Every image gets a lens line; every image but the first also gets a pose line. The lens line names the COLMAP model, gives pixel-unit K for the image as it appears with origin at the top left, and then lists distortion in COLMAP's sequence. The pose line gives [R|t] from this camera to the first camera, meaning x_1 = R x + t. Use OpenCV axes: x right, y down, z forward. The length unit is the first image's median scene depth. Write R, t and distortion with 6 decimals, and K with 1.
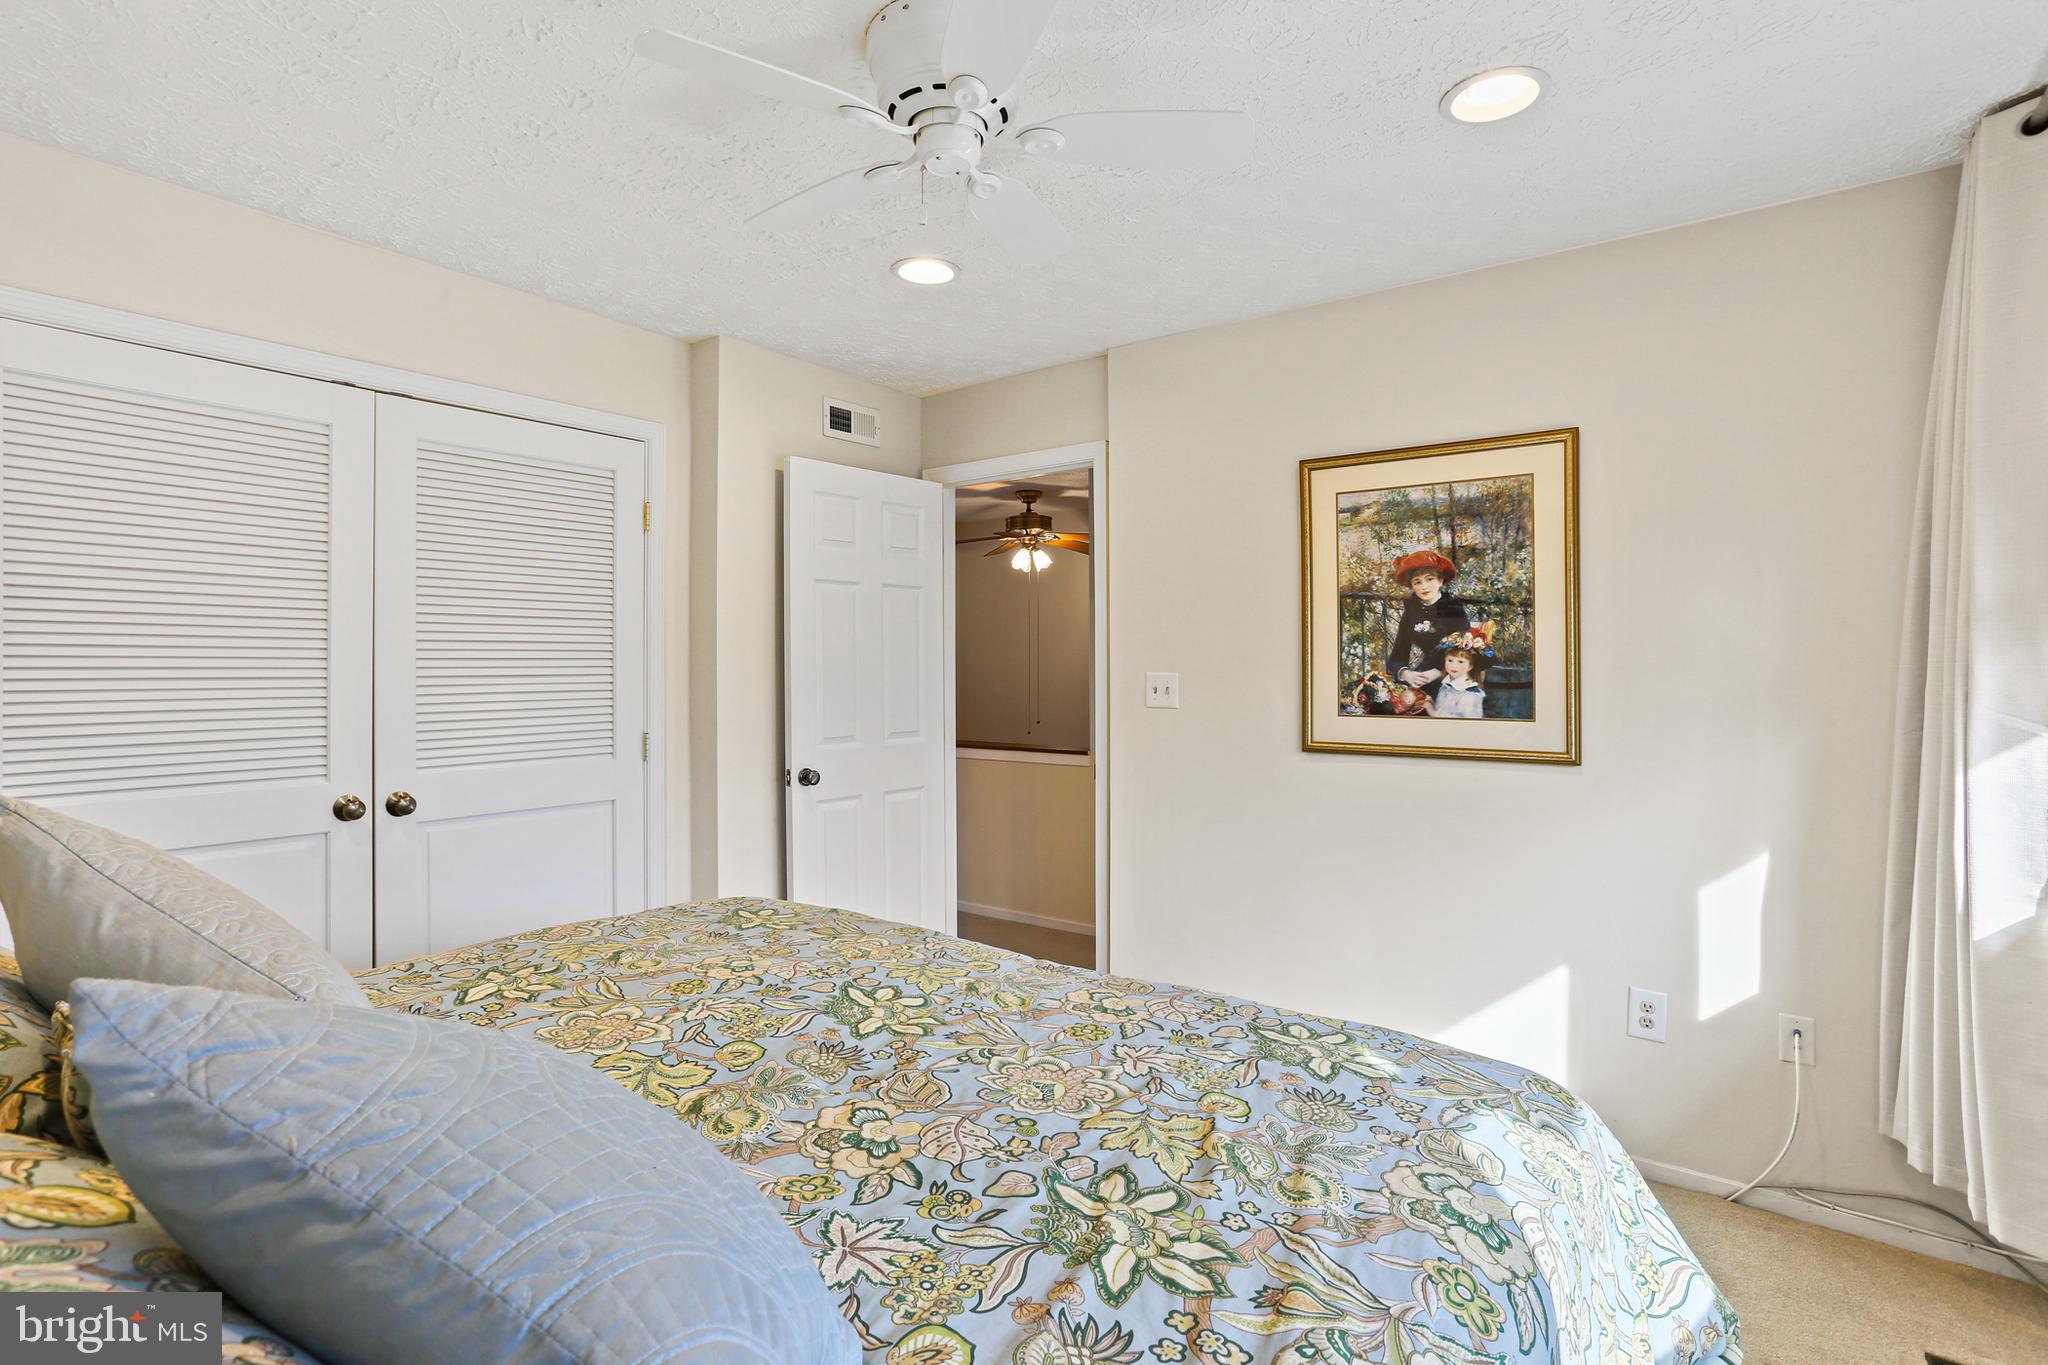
lens RADIAL K [[1003.5, 0, 1020.0], [0, 1003.5, 674.8], [0, 0, 1]] dist [-0.041698, 0.021582]
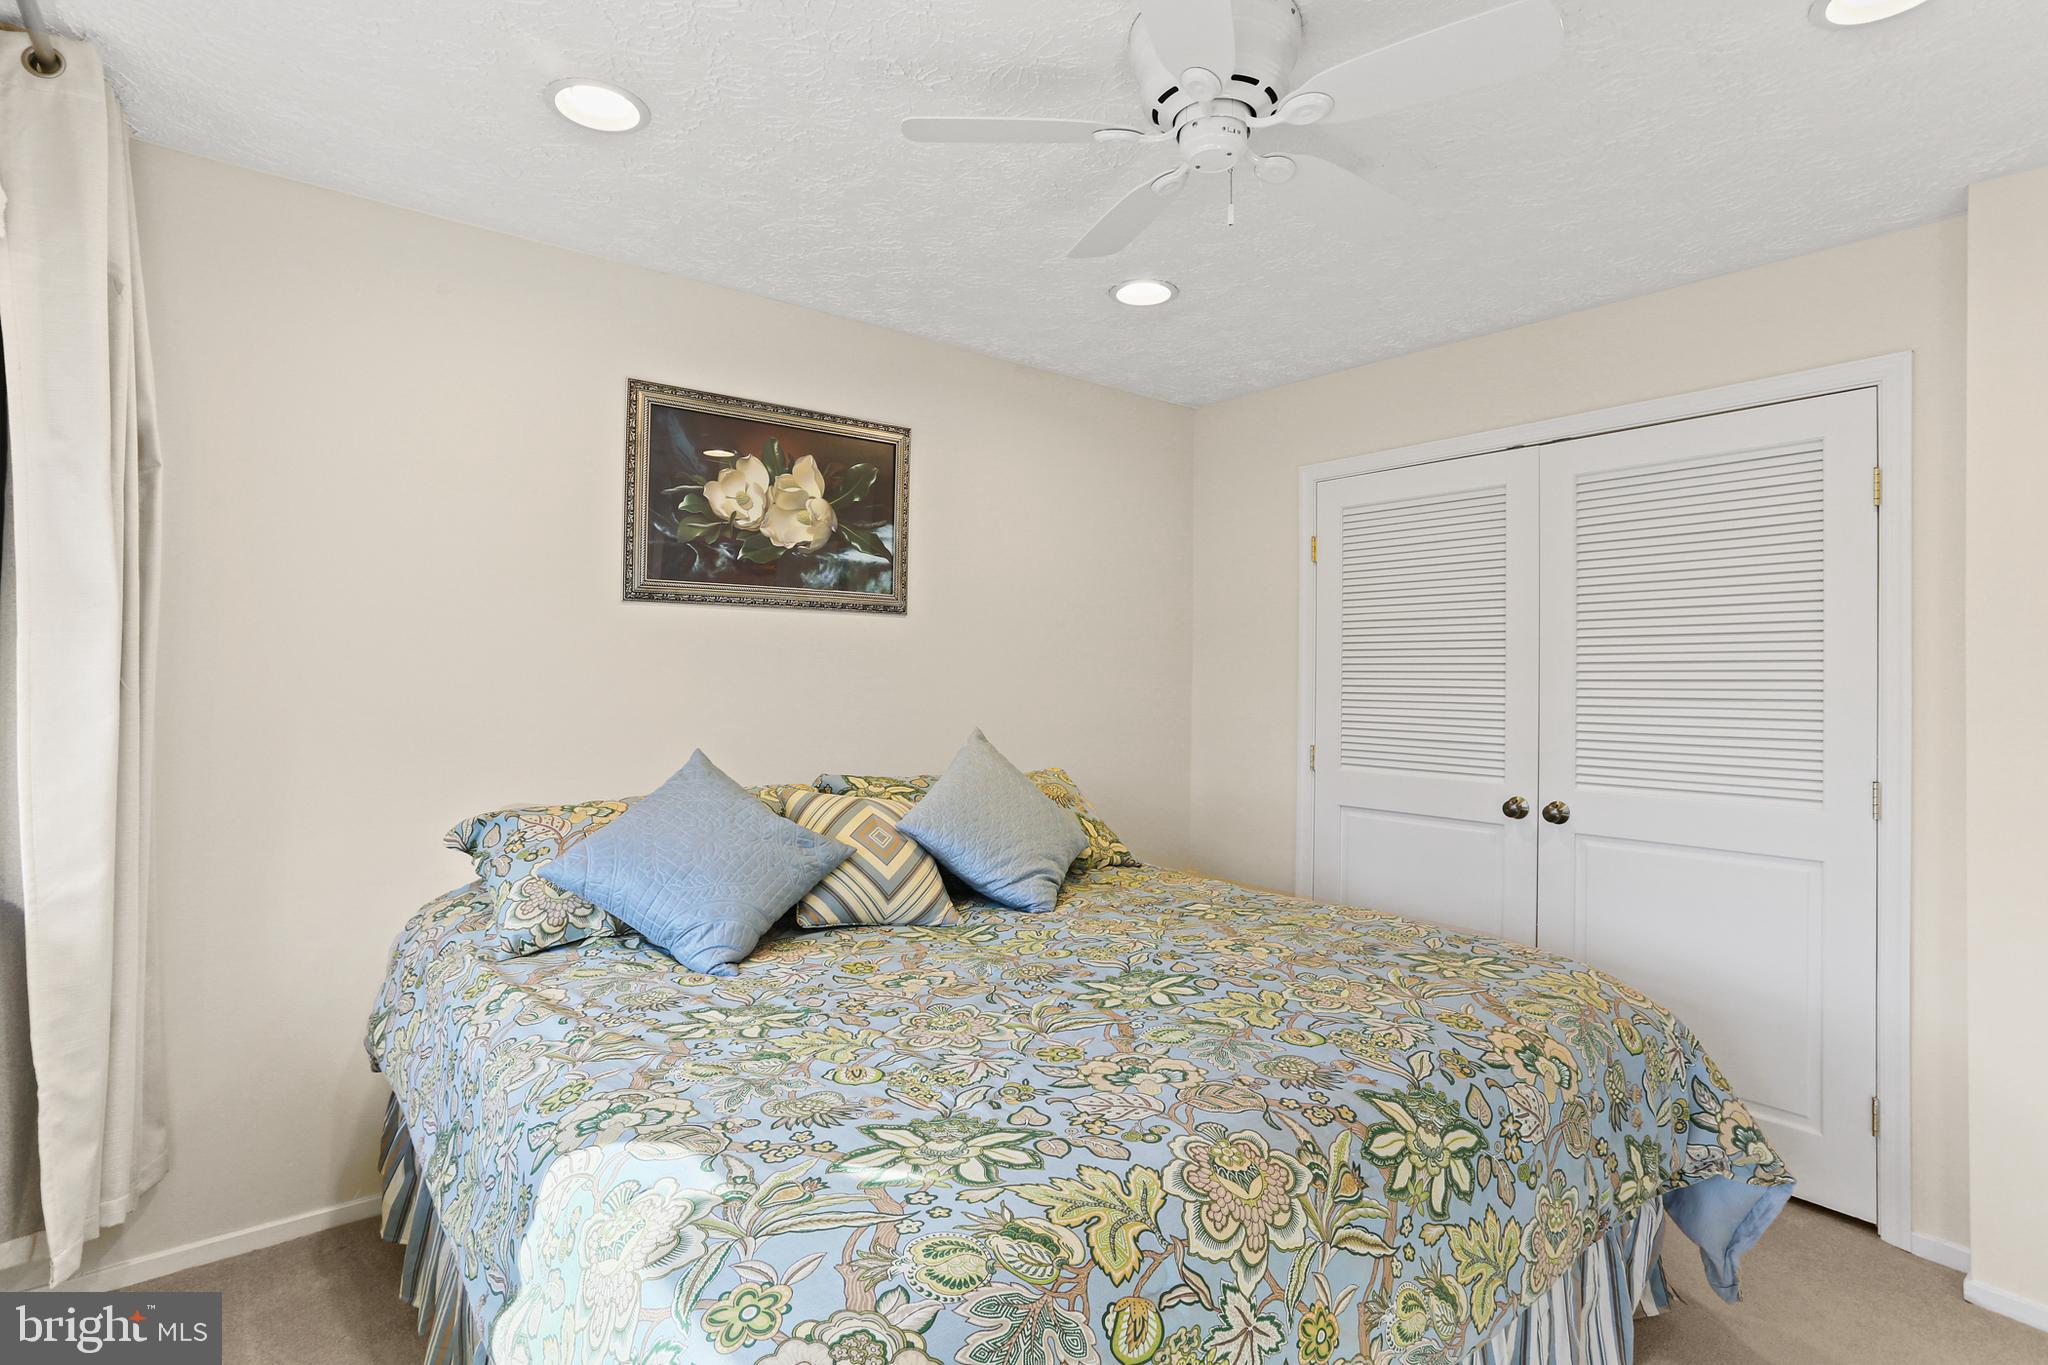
lens RADIAL K [[1003.5, 0, 1029.3], [0, 1003.5, 677.3], [0, 0, 1]] dist [-0.041698, 0.021582]
pose [[-0.245707, -0.012452, -0.969264, 0.740056], [-0.018061, 0.999803, -0.008266, -0.001735], [0.969176, 0.015475, -0.245883, 0.868675]]
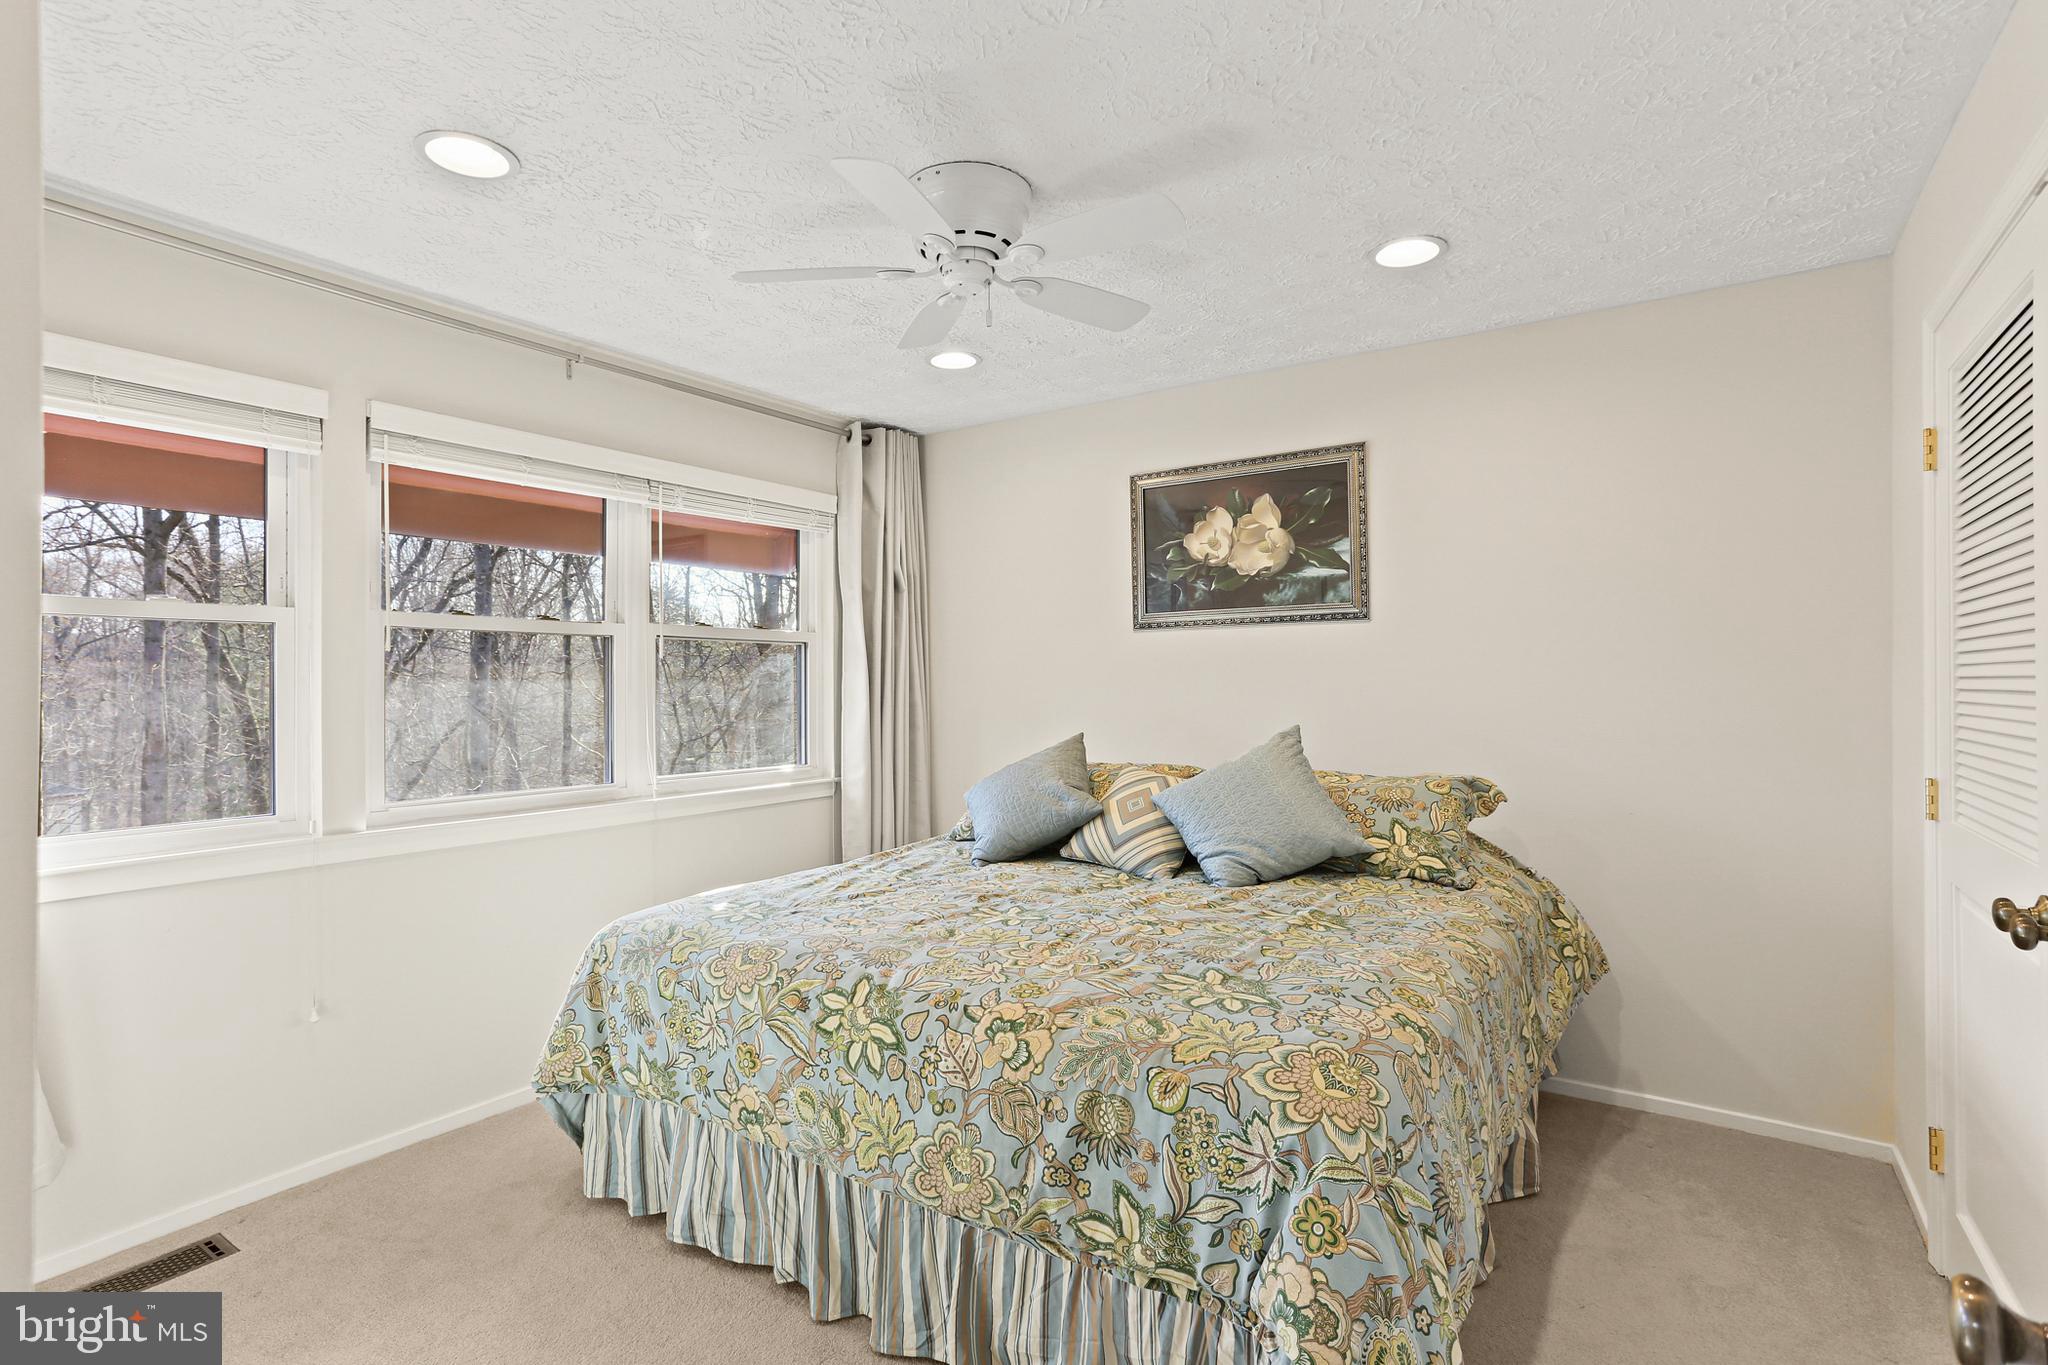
lens RADIAL K [[1003.5, 0, 1020.9], [0, 1003.5, 679.6], [0, 0, 1]] dist [-0.041698, 0.021582]
pose [[-0.998369, 0.000085, -0.057091, 0.114018], [-0.000015, 0.999998, 0.001756, -0.011246], [0.057091, 0.001754, -0.998367, 1.663906]]
